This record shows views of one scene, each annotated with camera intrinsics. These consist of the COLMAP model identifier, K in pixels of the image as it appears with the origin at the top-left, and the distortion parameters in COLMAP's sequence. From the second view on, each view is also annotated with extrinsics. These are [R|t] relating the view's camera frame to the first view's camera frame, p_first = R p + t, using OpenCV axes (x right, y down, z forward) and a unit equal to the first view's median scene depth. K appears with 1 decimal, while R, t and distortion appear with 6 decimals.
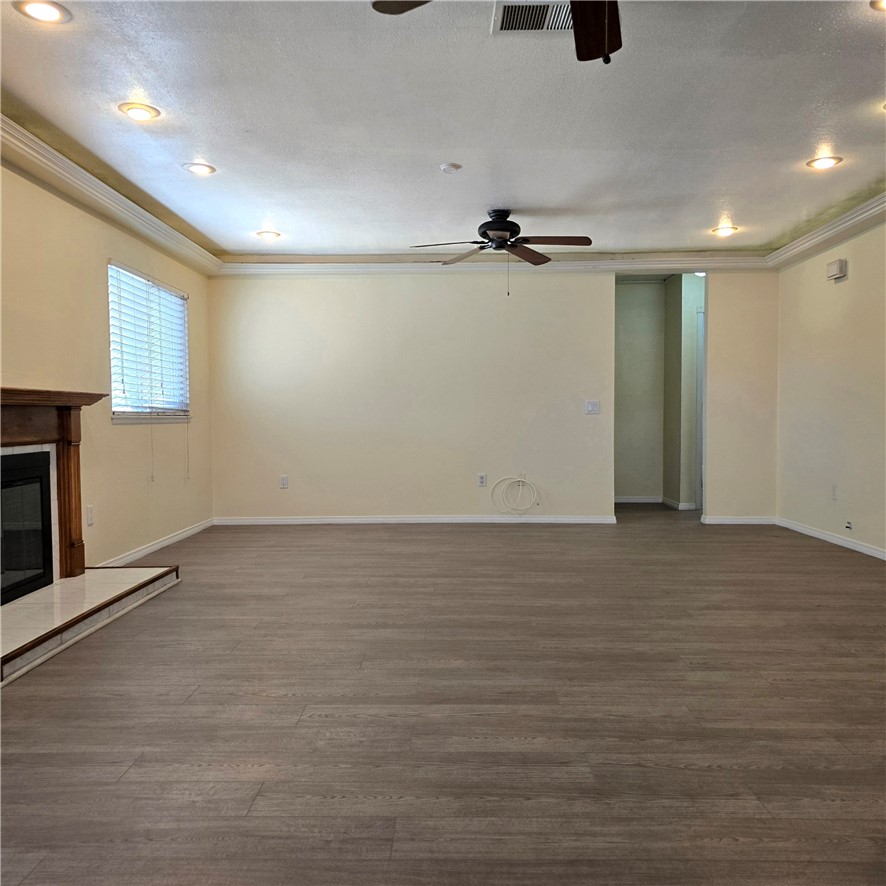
lens RADIAL K [[799.1, 0, 439.6], [0, 799.1, 446.6], [0, 0, 1]] dist [0.071214, -0.067739]
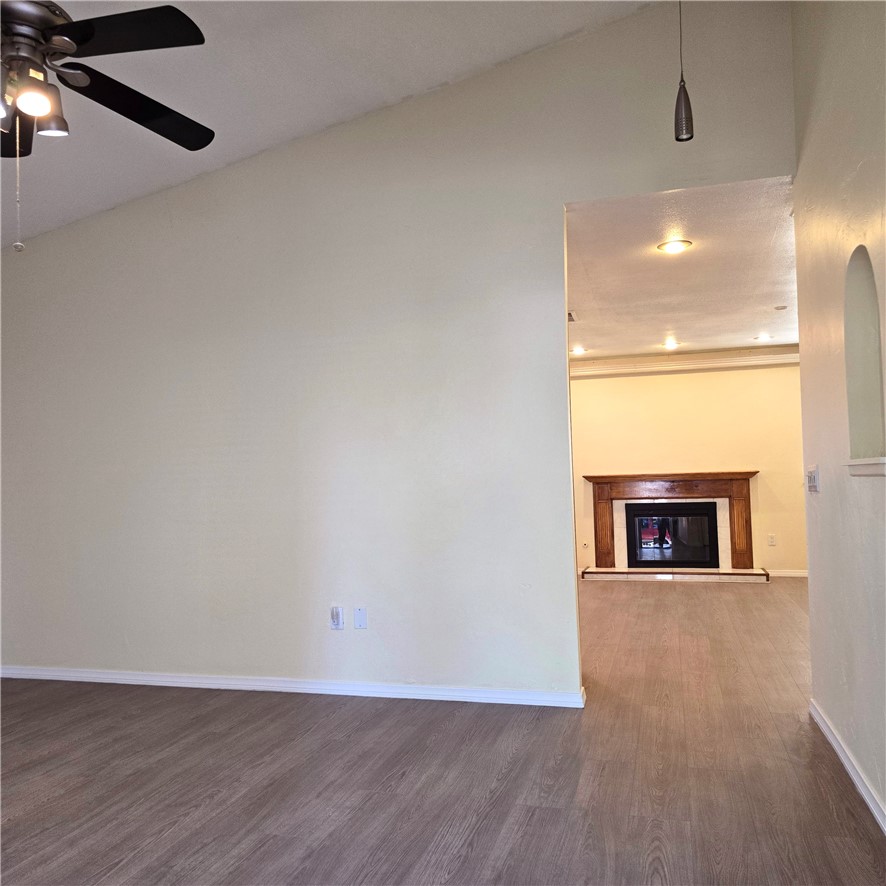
lens RADIAL K [[799.1, 0, 439.6], [0, 799.1, 446.6], [0, 0, 1]] dist [0.071214, -0.067739]
pose [[-0.254940, -0.027917, -0.966554, 2.248236], [-0.008970, 0.999608, -0.026506, -0.099662], [0.966915, 0.001912, -0.255091, 1.158690]]
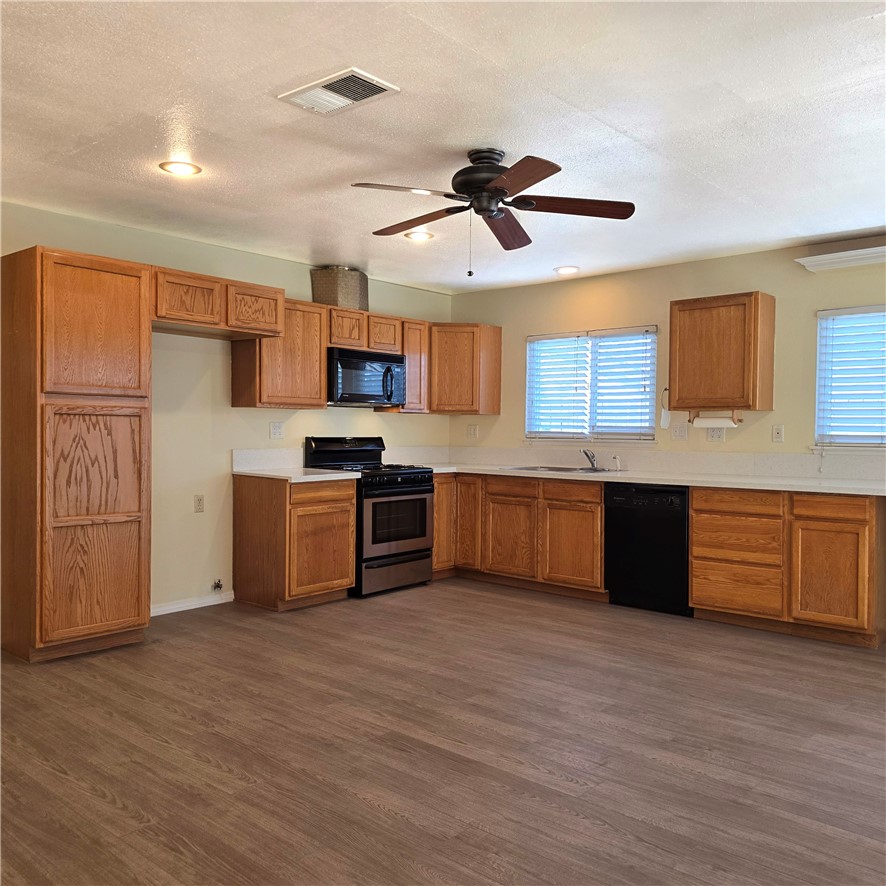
lens RADIAL K [[799.1, 0, 439.6], [0, 799.1, 446.6], [0, 0, 1]] dist [0.071214, -0.067739]
pose [[-0.758977, -0.015458, 0.650934, -0.578458], [0.019570, 0.998725, 0.046535, -0.131458], [-0.650823, 0.048058, -0.757707, 1.581595]]
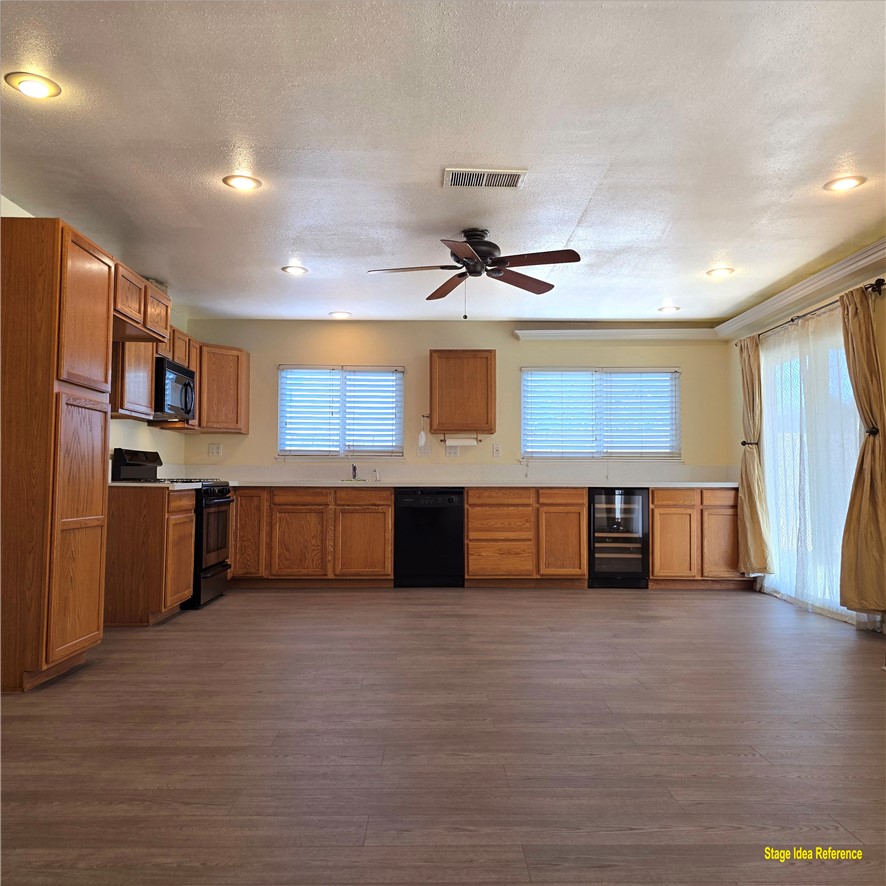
lens RADIAL K [[799.7, 0, 441.3], [0, 799.7, 420.9], [0, 0, 1]] dist [0.106906, -0.014837]
pose [[-0.999364, -0.001521, -0.035615, 0.234042], [-0.000252, 0.999365, -0.035631, -0.069533], [0.035646, -0.035599, -0.998730, 2.198536]]
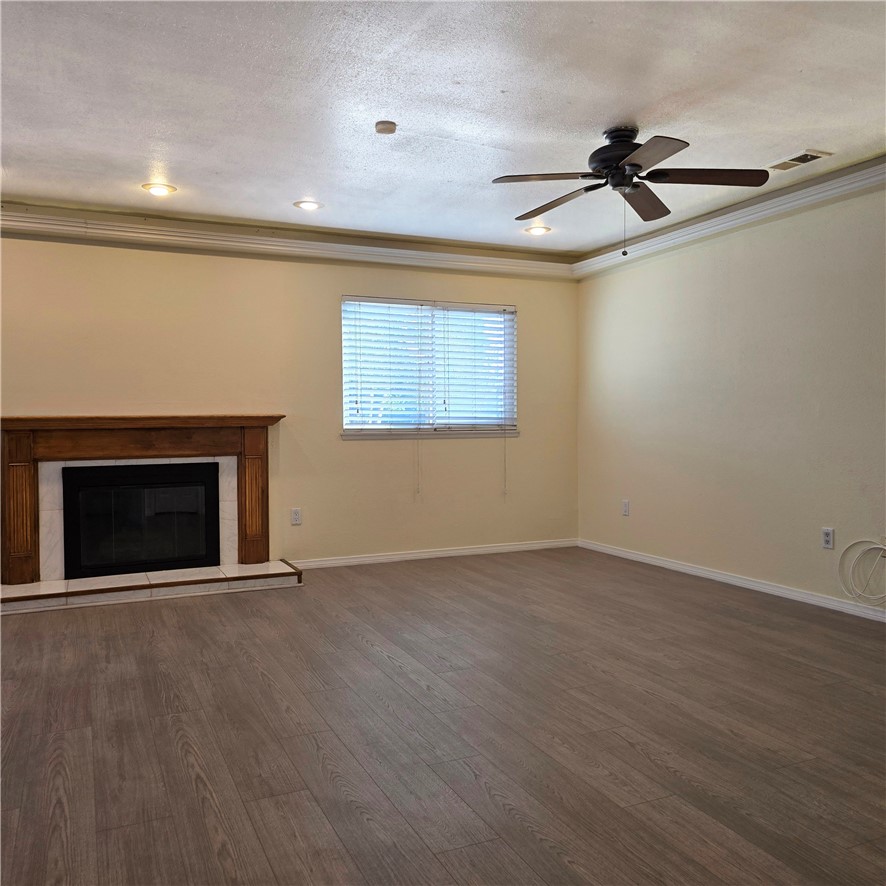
lens RADIAL K [[789.7, 0, 443.0], [0, 789.7, 443.0], [0, 0, 1]] dist [0.085295, -0.092616]
pose [[0.435099, 0.028311, -0.899937, 1.104919], [-0.029609, 0.999415, 0.017125, -0.078216], [0.899896, 0.019195, 0.435683, 1.056515]]
